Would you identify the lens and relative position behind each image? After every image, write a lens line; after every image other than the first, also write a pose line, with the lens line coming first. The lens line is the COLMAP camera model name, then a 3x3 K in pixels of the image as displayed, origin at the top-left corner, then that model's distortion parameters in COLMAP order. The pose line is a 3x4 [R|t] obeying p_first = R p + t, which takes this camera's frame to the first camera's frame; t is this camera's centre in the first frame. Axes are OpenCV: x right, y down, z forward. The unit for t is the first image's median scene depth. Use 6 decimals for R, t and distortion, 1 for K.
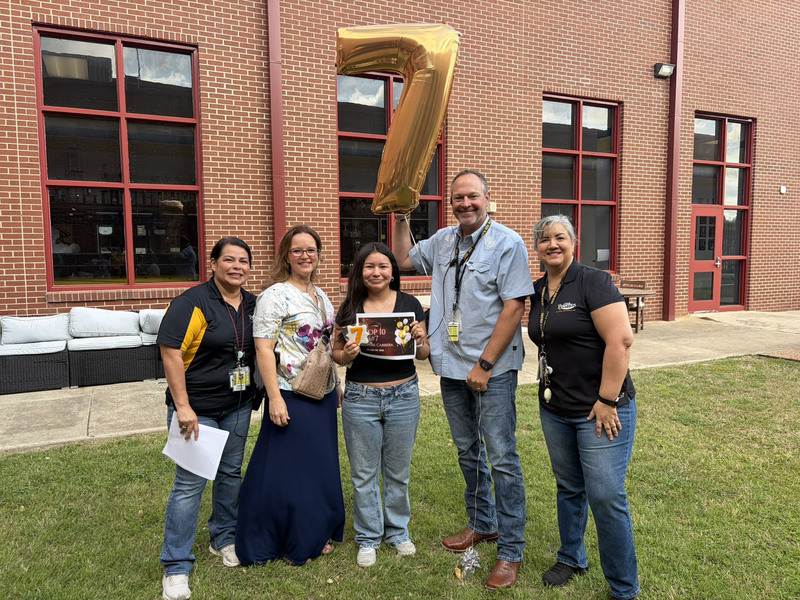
lens RADIAL K [[613.2, 0, 401.3], [0, 613.2, 298.4], [0, 0, 1]] dist [0.029440, -0.004333]
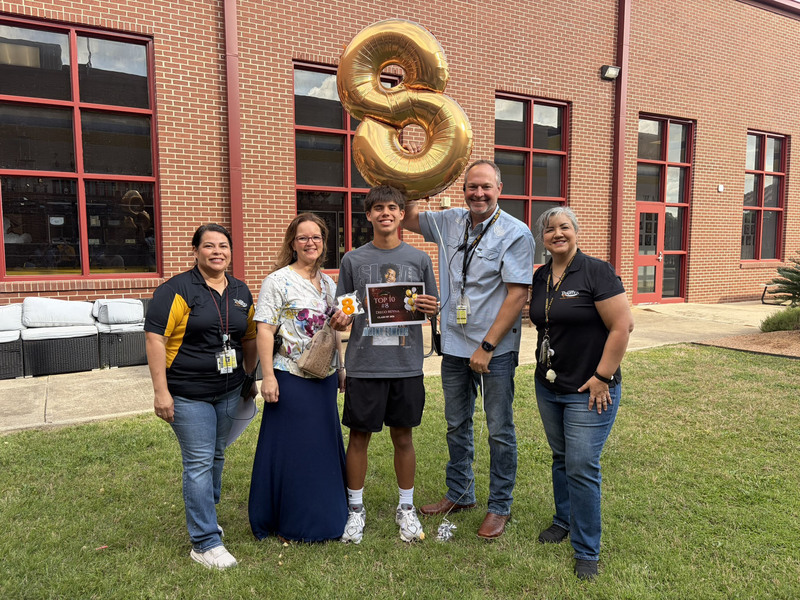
lens RADIAL K [[611.0, 0, 400.0], [0, 611.0, 300.0], [0, 0, 1]] dist [0.050805, -0.049224]
pose [[0.997930, 0.000457, 0.064309, 0.005096], [-0.001219, 0.999930, 0.011809, 0.005200], [-0.064299, -0.011863, 0.997860, -0.027760]]
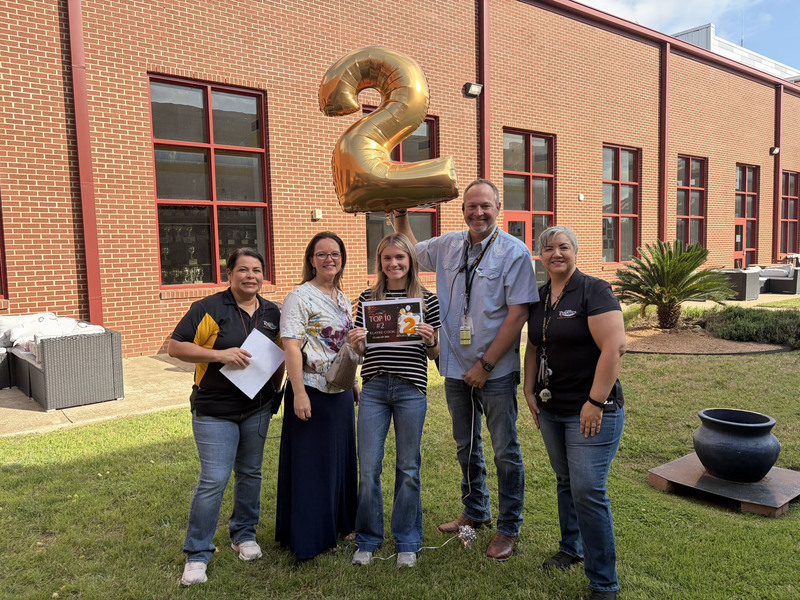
lens RADIAL K [[611.0, 0, 400.0], [0, 611.0, 300.0], [0, 0, 1]] dist [0.050805, -0.049224]
pose [[0.977876, -0.032601, 0.206630, 0.076391], [0.032864, 0.999457, 0.002159, 0.001207], [-0.206588, 0.004680, 0.978417, -0.061955]]
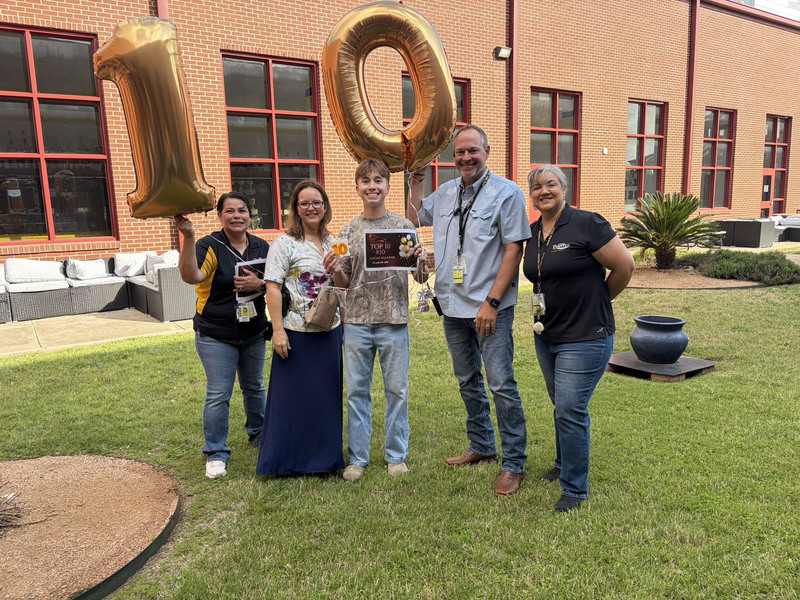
lens RADIAL K [[610.5, 0, 406.1], [0, 610.5, 302.0], [0, 0, 1]] dist [0.047865, -0.046437]
pose [[0.988725, -0.041561, 0.143861, 0.057548], [0.029955, 0.996189, 0.081921, 0.018762], [-0.146718, -0.076688, 0.986201, -0.265812]]
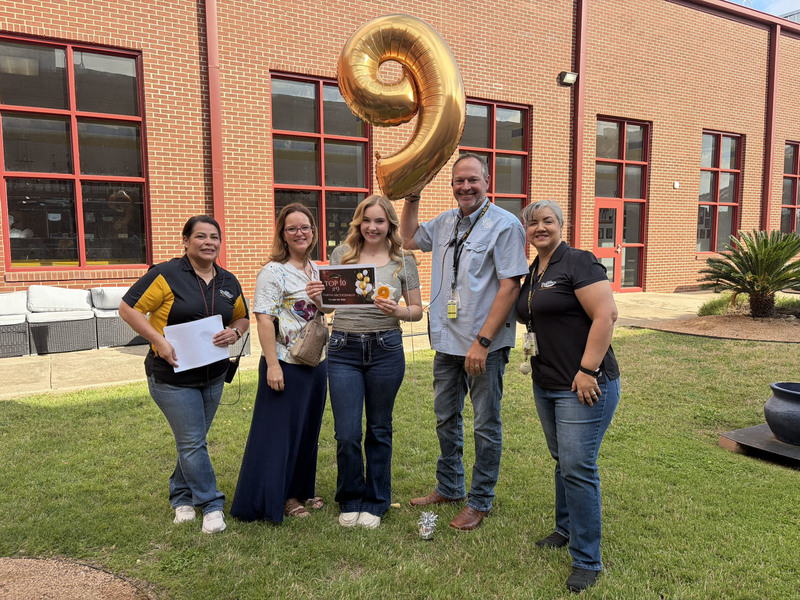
lens RADIAL K [[611.0, 0, 400.0], [0, 611.0, 300.0], [0, 0, 1]] dist [0.050805, -0.049224]
pose [[0.997367, -0.003656, 0.072425, 0.047891], [0.002085, 0.999761, 0.021748, 0.014351], [-0.072488, -0.021540, 0.997137, -0.140896]]
